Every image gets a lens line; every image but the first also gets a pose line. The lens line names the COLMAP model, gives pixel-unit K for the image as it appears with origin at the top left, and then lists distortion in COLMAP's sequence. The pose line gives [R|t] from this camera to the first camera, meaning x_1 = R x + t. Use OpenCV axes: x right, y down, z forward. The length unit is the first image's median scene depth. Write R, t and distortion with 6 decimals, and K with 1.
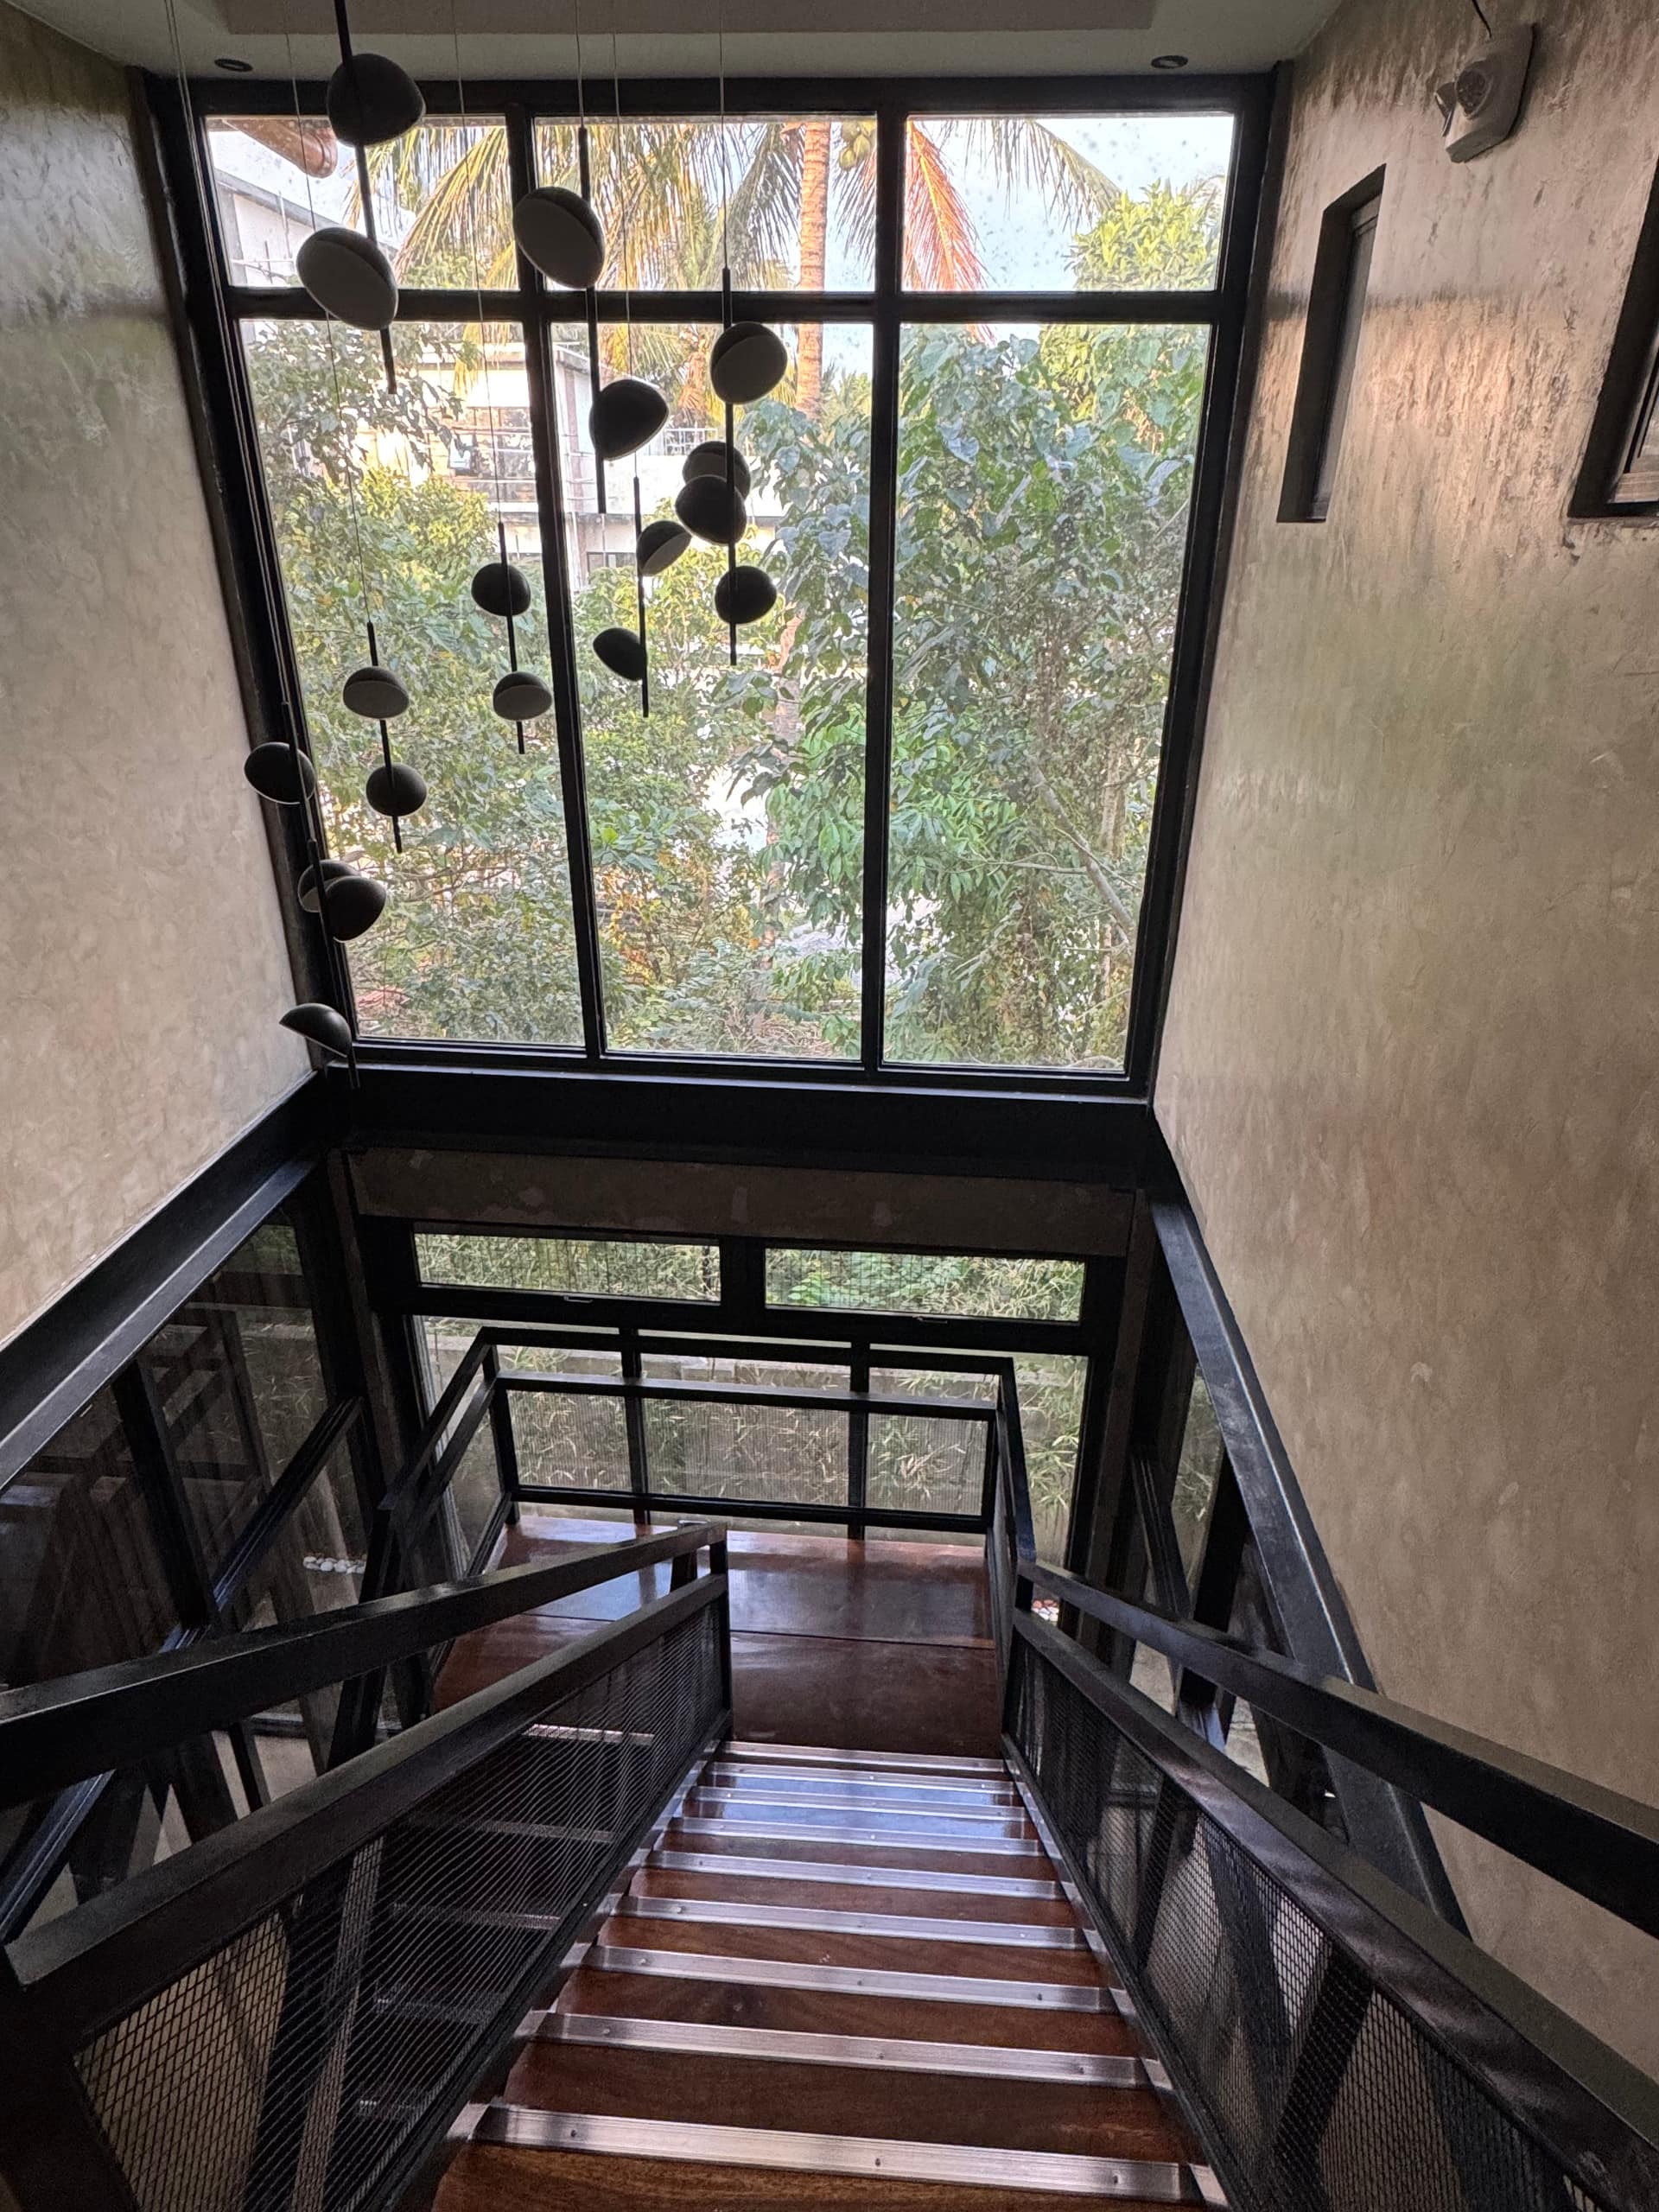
lens RADIAL K [[1235.3, 0, 831.8], [0, 1235.3, 1106.8], [0, 0, 1]] dist [-0.001347, 0.000250]
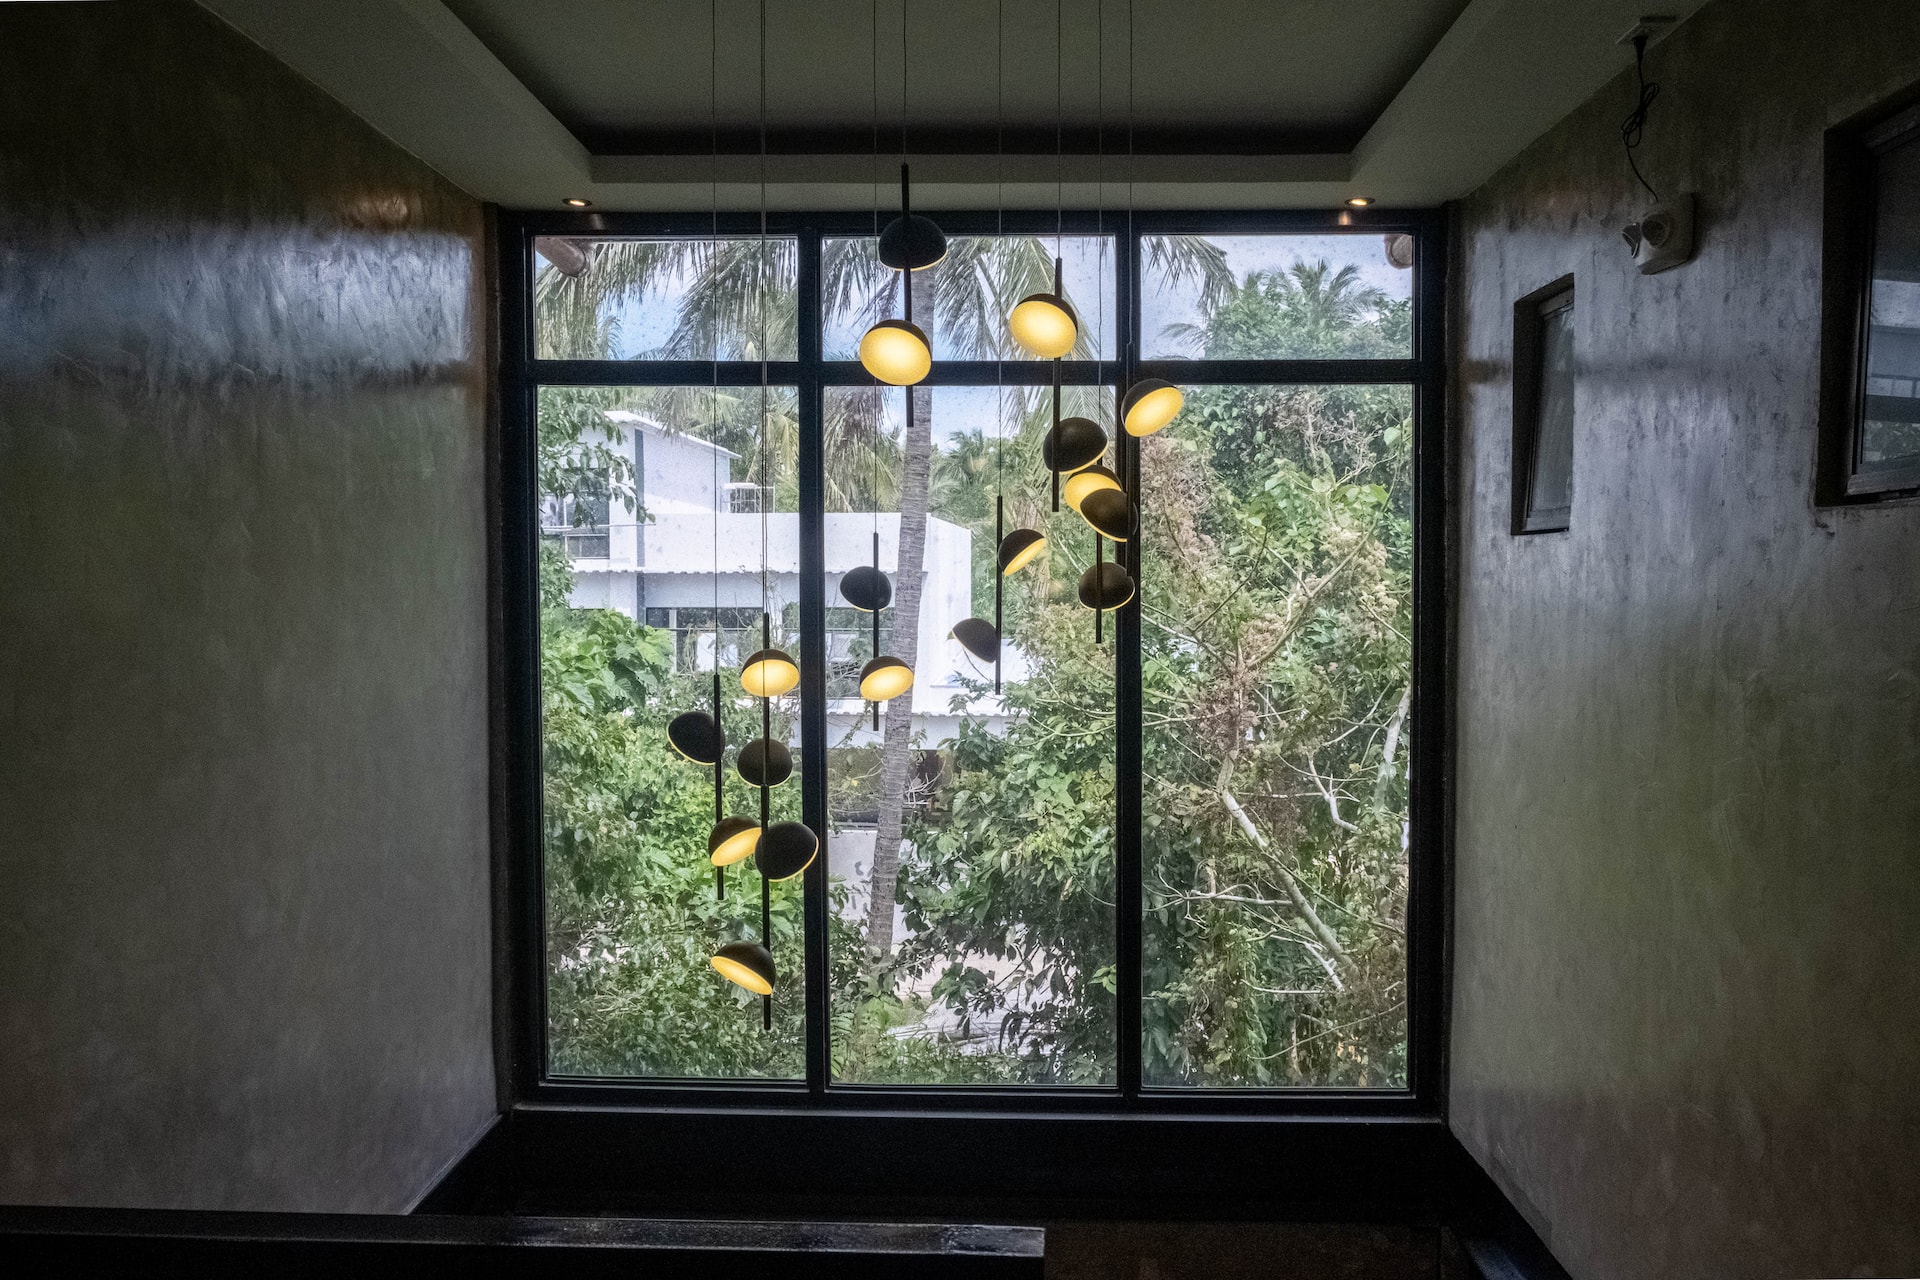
lens RADIAL K [[1490.6, 0, 960.0], [0, 1490.6, 640.1], [0, 0, 1]] dist [-0.016036, -0.003935]
pose [[0.999109, -0.012847, 0.040192, -0.266349], [0.027504, 0.920643, -0.389436, 0.168649], [-0.031999, 0.390195, 0.920176, -0.249970]]
